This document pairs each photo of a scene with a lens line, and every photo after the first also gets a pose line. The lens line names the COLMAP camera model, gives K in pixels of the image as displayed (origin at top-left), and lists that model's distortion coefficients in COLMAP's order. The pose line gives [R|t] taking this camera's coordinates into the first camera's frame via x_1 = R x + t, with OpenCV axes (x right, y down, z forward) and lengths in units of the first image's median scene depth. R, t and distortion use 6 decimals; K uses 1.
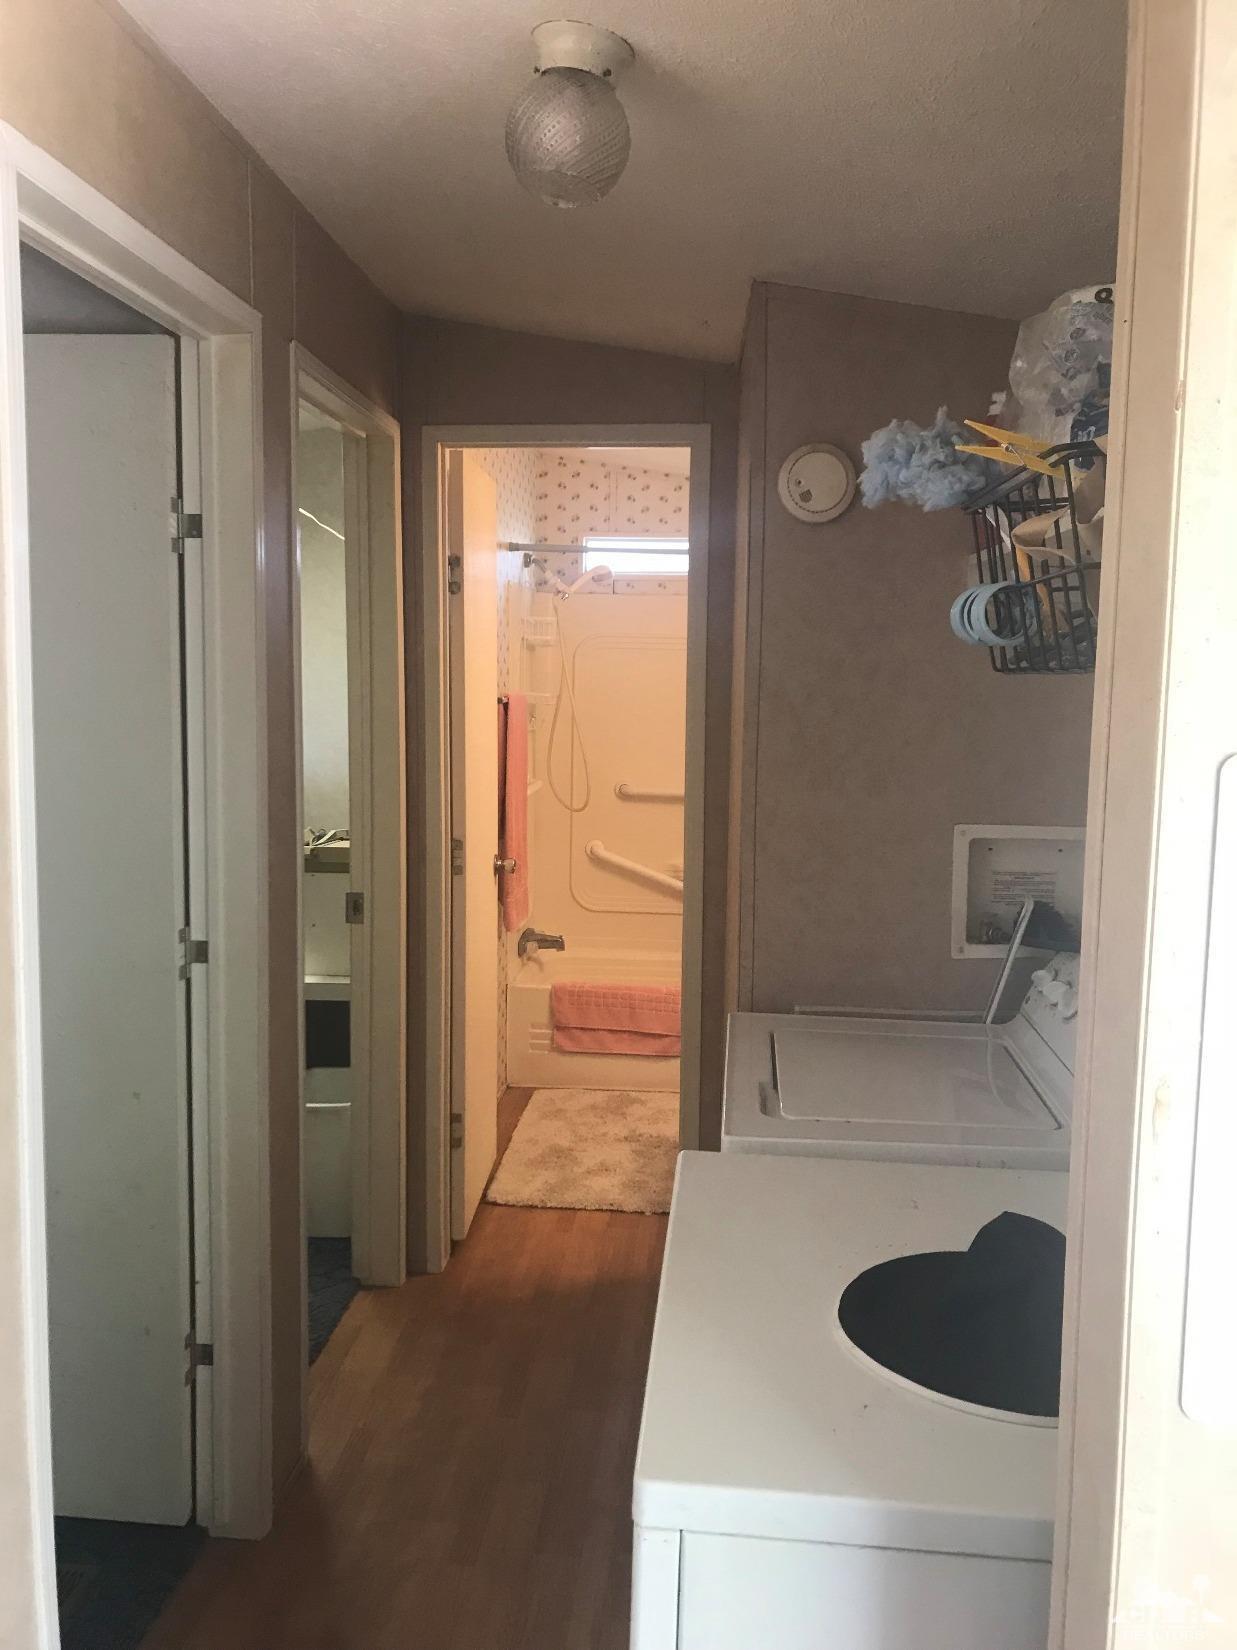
lens RADIAL K [[1361.3, 0, 618.5], [0, 1361.3, 825.0], [0, 0, 1]] dist [0.008467, 0.001061]
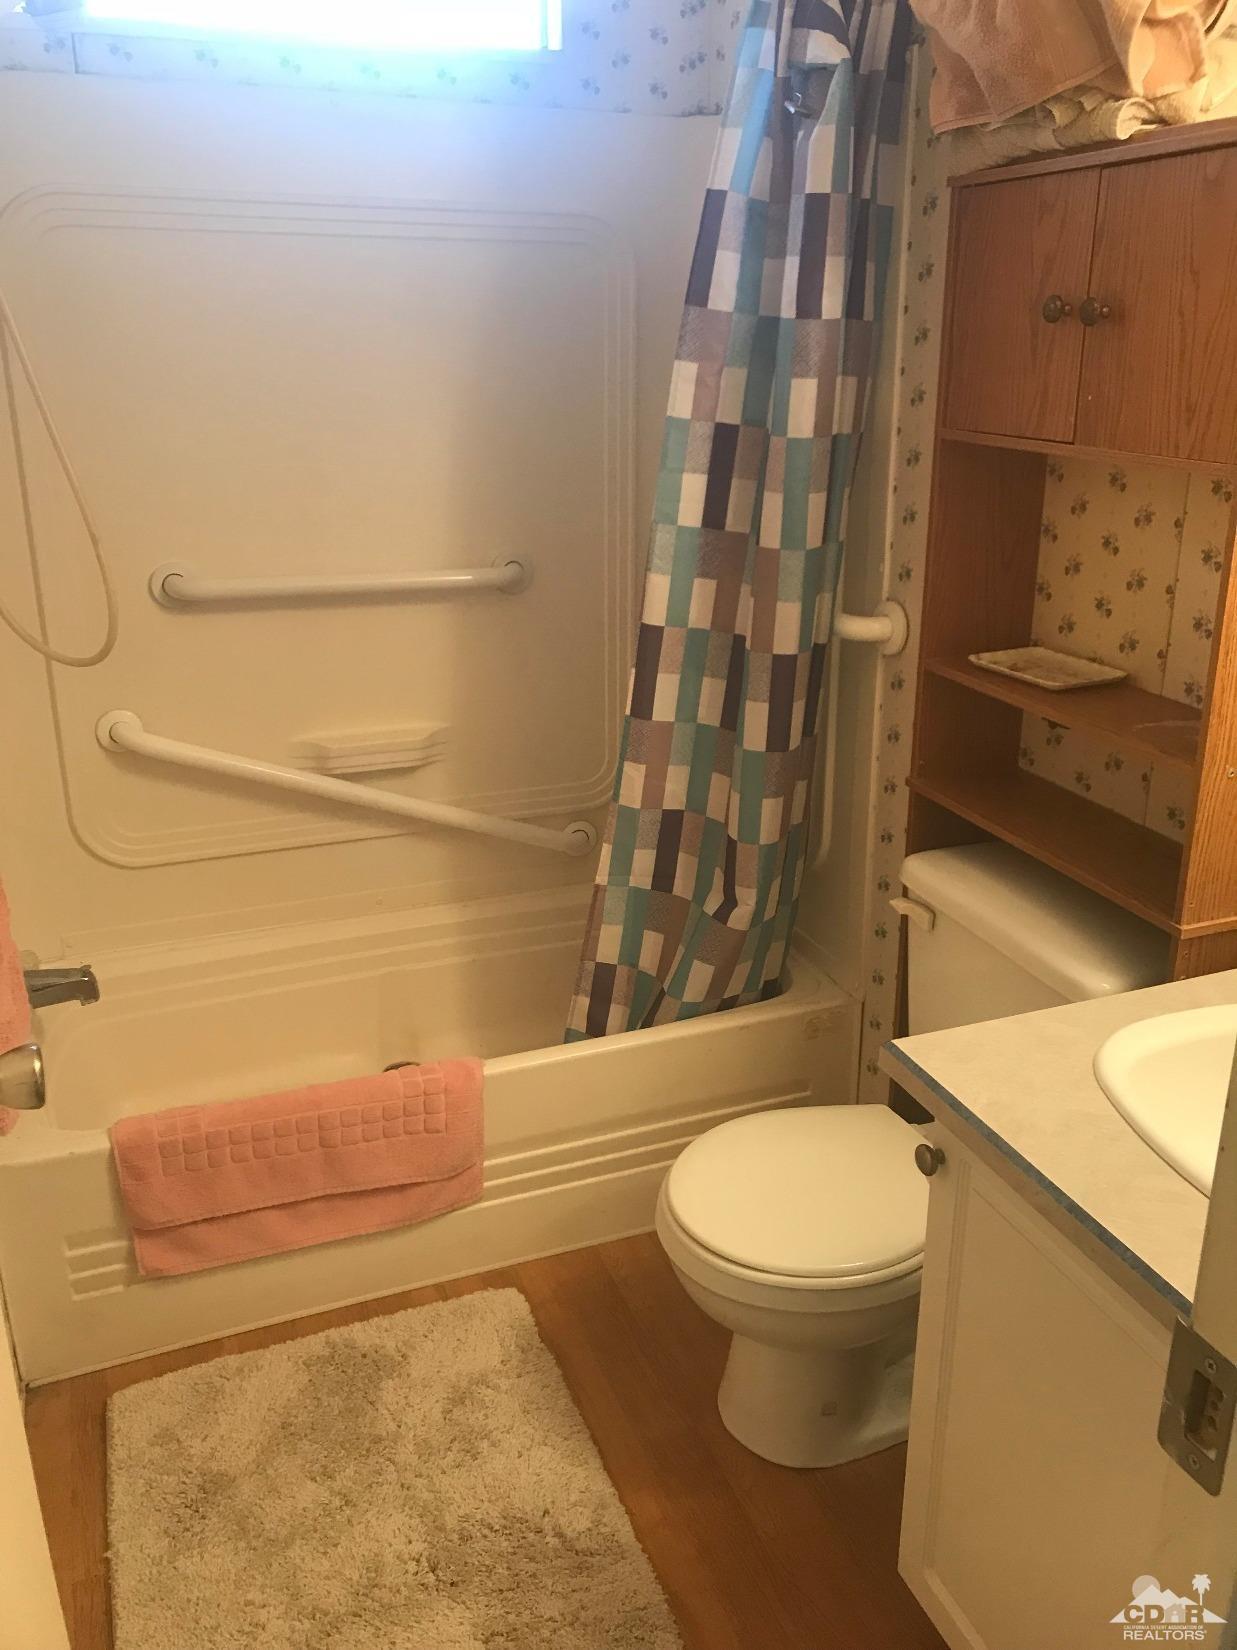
lens RADIAL K [[1361.3, 0, 618.5], [0, 1361.3, 825.0], [0, 0, 1]] dist [0.008467, 0.001061]
pose [[0.897534, -0.165805, 0.408585, -0.062675], [0.067244, 0.967240, 0.244795, -0.053148], [-0.435788, -0.192236, 0.879280, 0.612435]]
